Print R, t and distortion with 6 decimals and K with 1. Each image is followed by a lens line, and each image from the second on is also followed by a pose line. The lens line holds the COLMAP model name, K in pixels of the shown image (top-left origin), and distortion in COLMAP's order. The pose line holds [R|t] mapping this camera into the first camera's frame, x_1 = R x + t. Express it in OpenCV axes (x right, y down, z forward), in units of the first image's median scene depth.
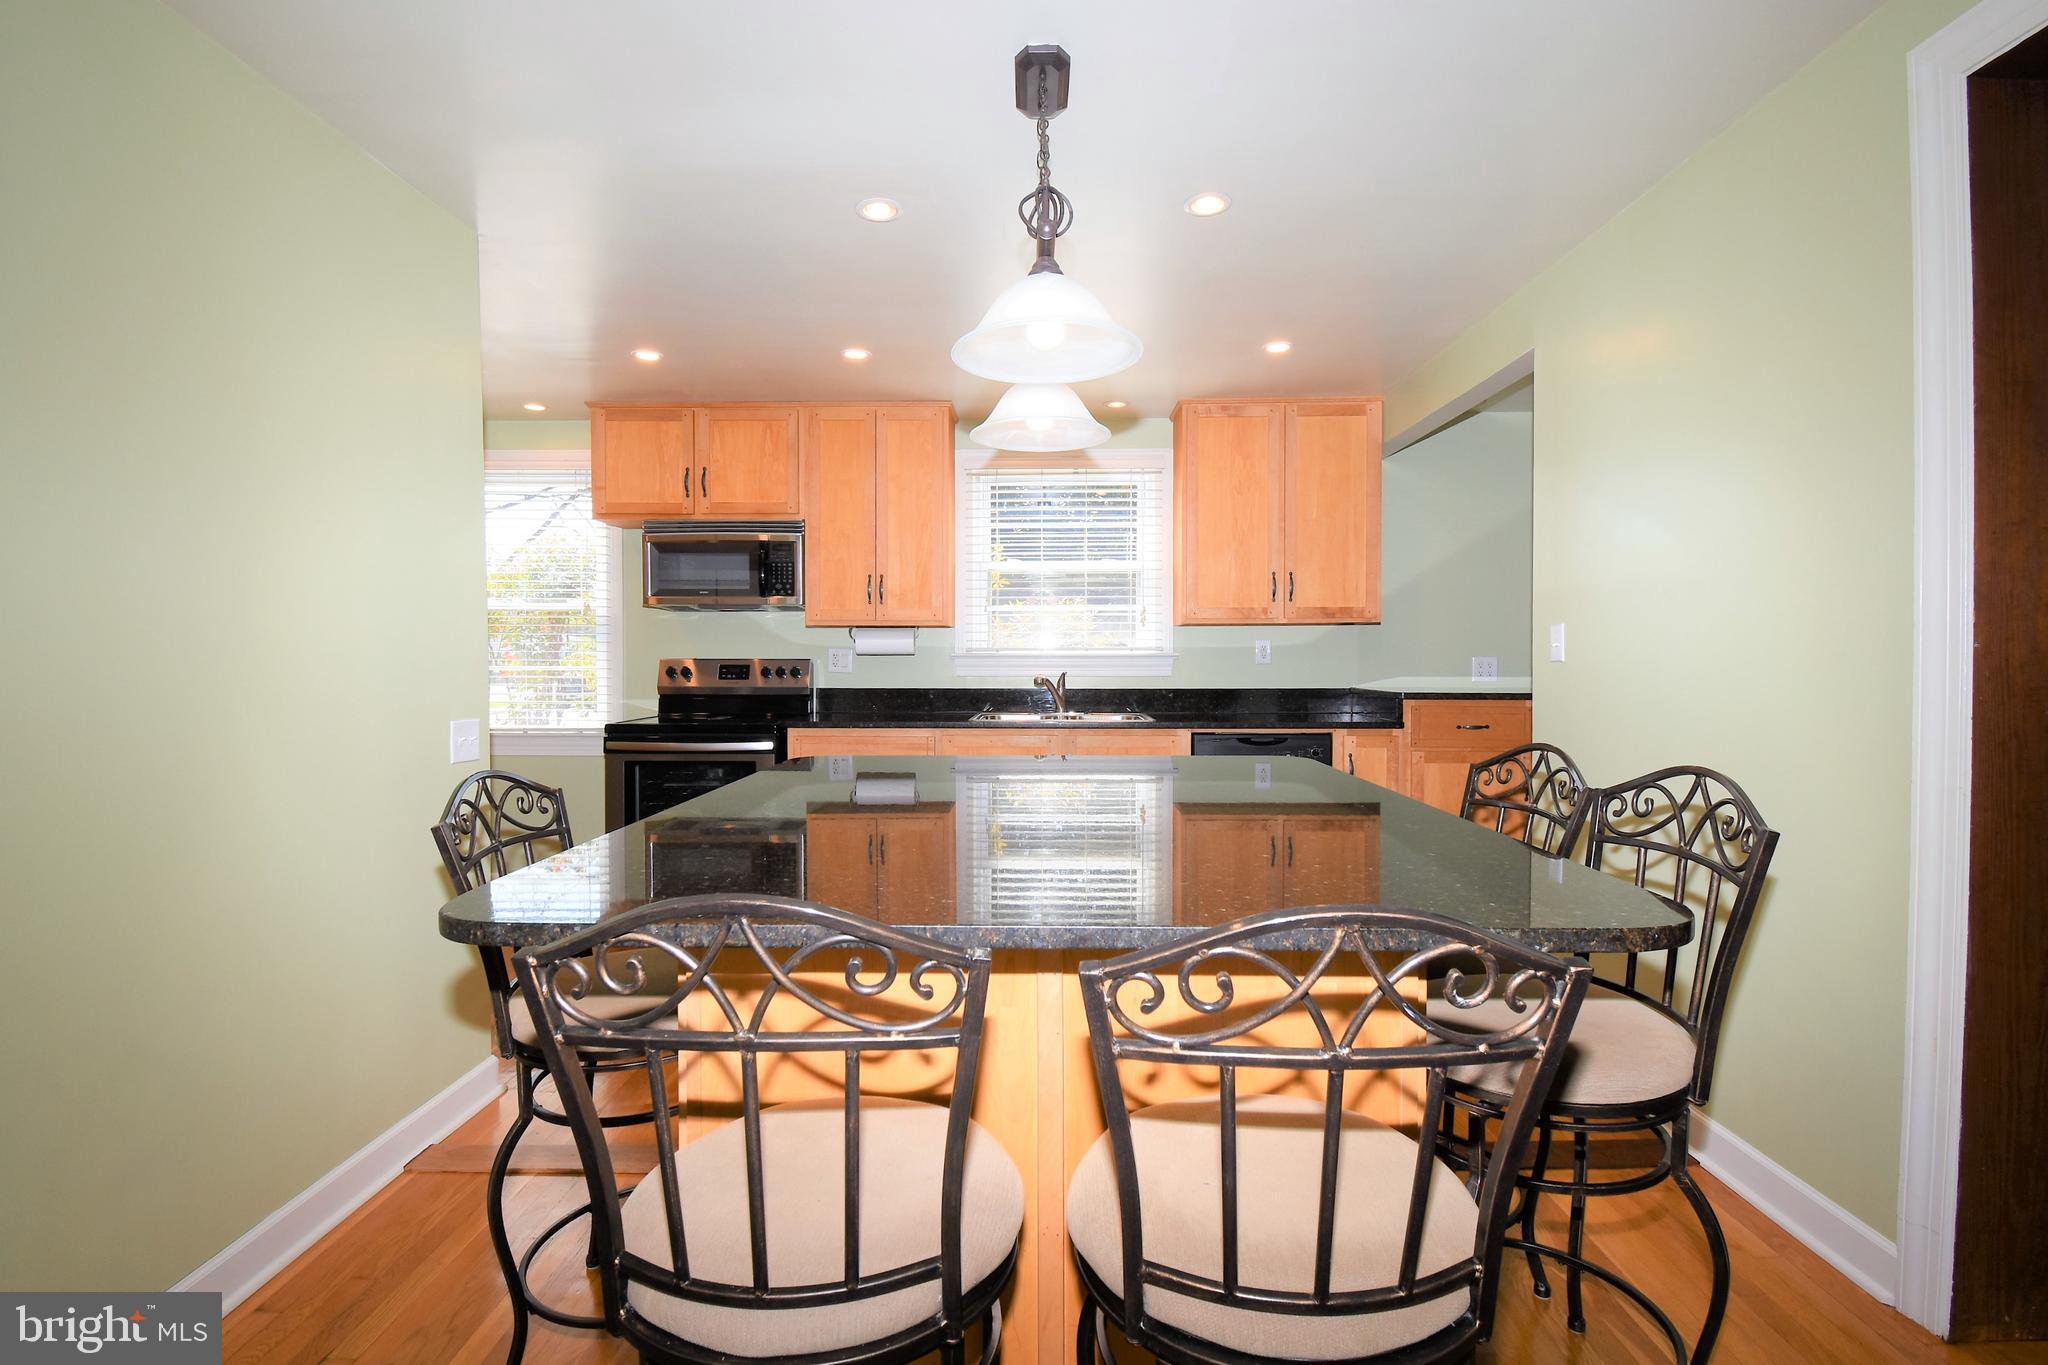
lens RADIAL K [[949.7, 0, 1024.0], [0, 949.7, 682.5], [0, 0, 1]] dist [-0.025498, -0.028112]
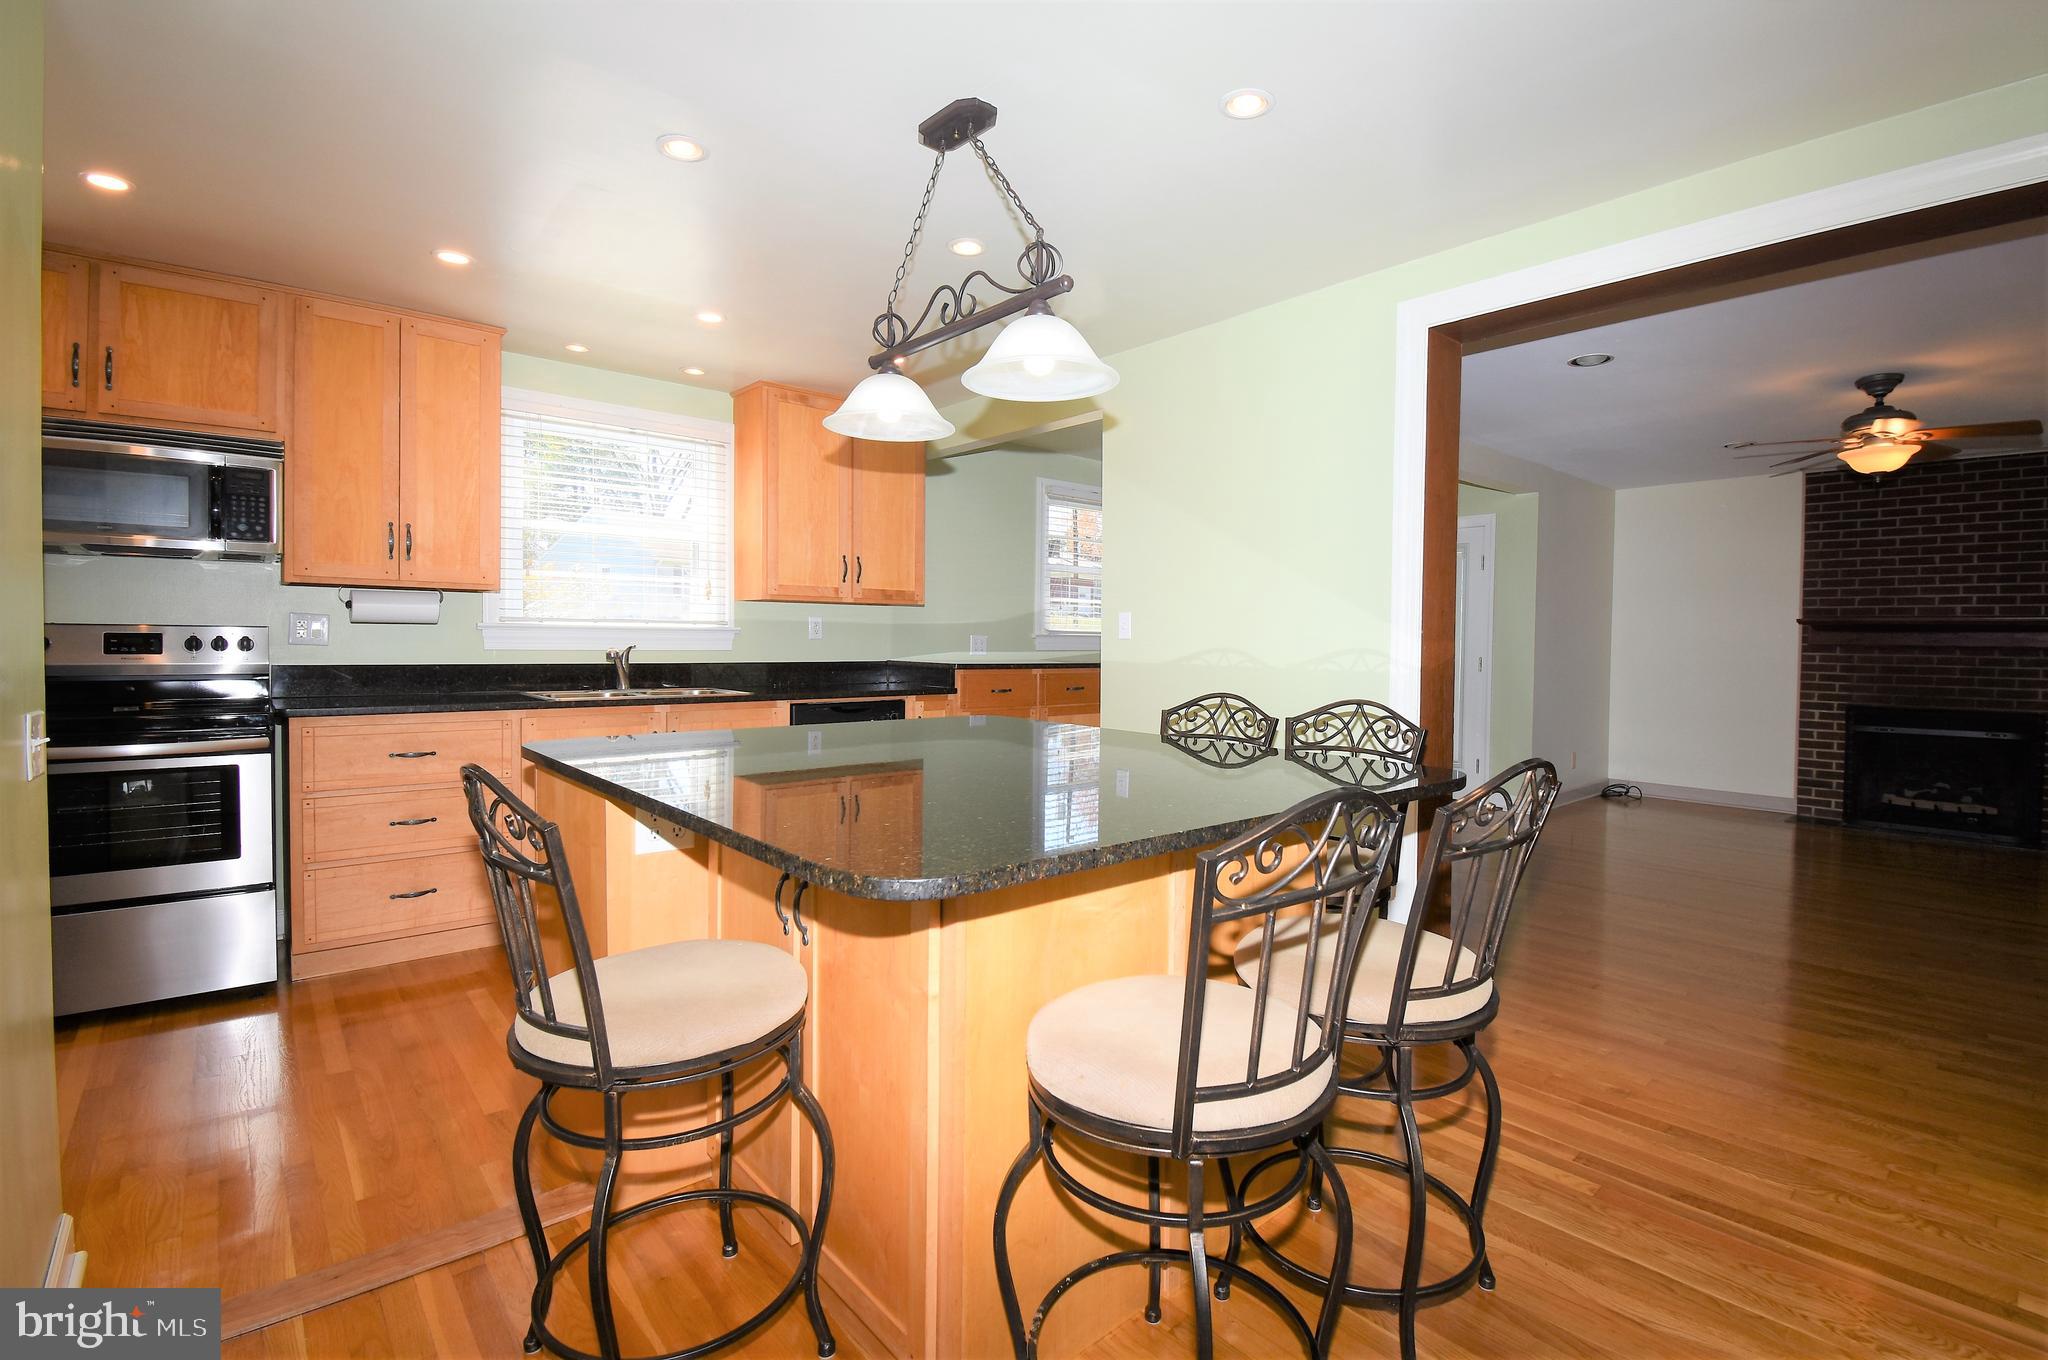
lens RADIAL K [[910.1, 0, 1059.6], [0, 910.1, 659.5], [0, 0, 1]] dist [0.010095, -0.023170]
pose [[0.737967, -0.005478, 0.674815, -0.263159], [0.006498, 0.999978, 0.001011, 0.004649], [-0.674806, 0.003639, 0.737986, 0.053438]]
